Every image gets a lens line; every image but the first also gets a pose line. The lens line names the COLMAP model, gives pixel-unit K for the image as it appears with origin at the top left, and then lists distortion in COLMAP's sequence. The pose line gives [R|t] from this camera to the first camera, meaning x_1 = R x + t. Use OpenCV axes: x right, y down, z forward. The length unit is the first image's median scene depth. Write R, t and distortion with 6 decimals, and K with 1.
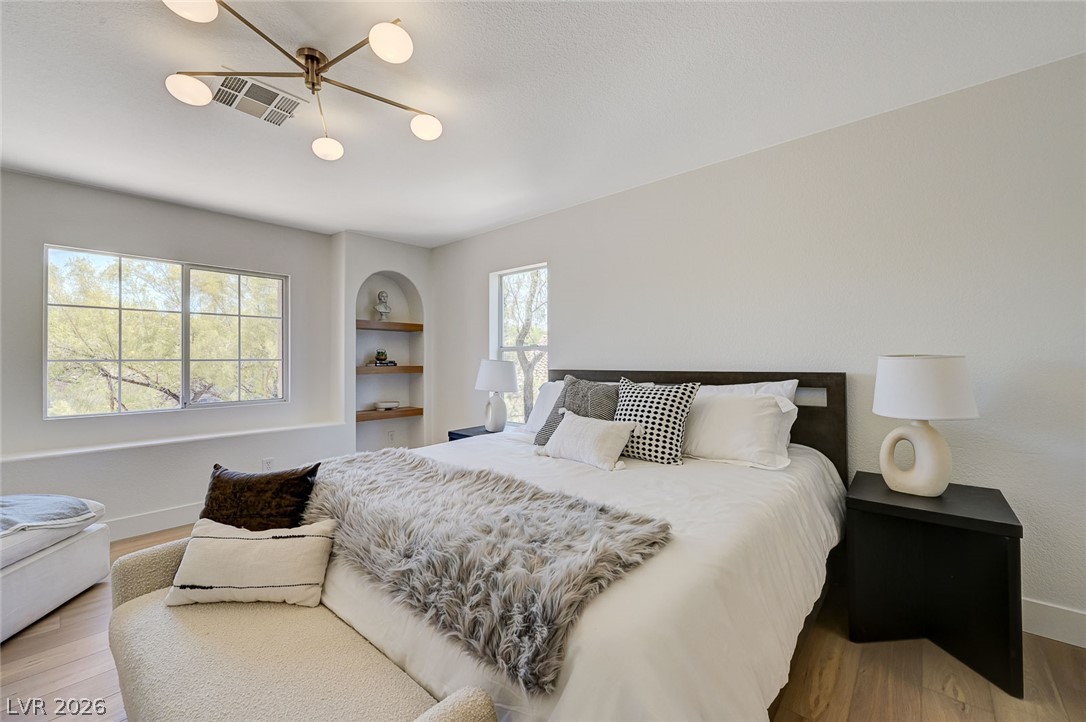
lens RADIAL K [[434.0, 0, 531.8], [0, 434.0, 359.9], [0, 0, 1]] dist [-0.001422, 0.000539]
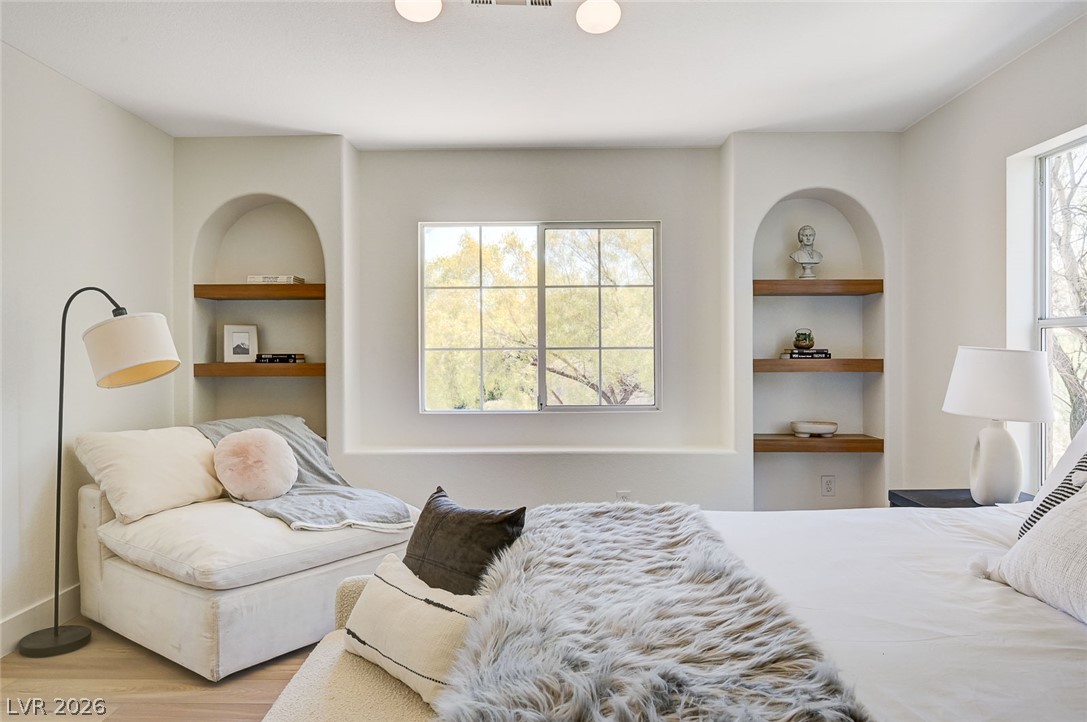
lens RADIAL K [[720.7, 0, 540.3], [0, 720.7, 360.0], [0, 0, 1]] dist [-0.001599, 0.000577]
pose [[0.664550, 0.011377, -0.747157, 0.139323], [0.002480, 0.999845, 0.017430, -0.001219], [0.747240, -0.013437, 0.664418, 0.125037]]
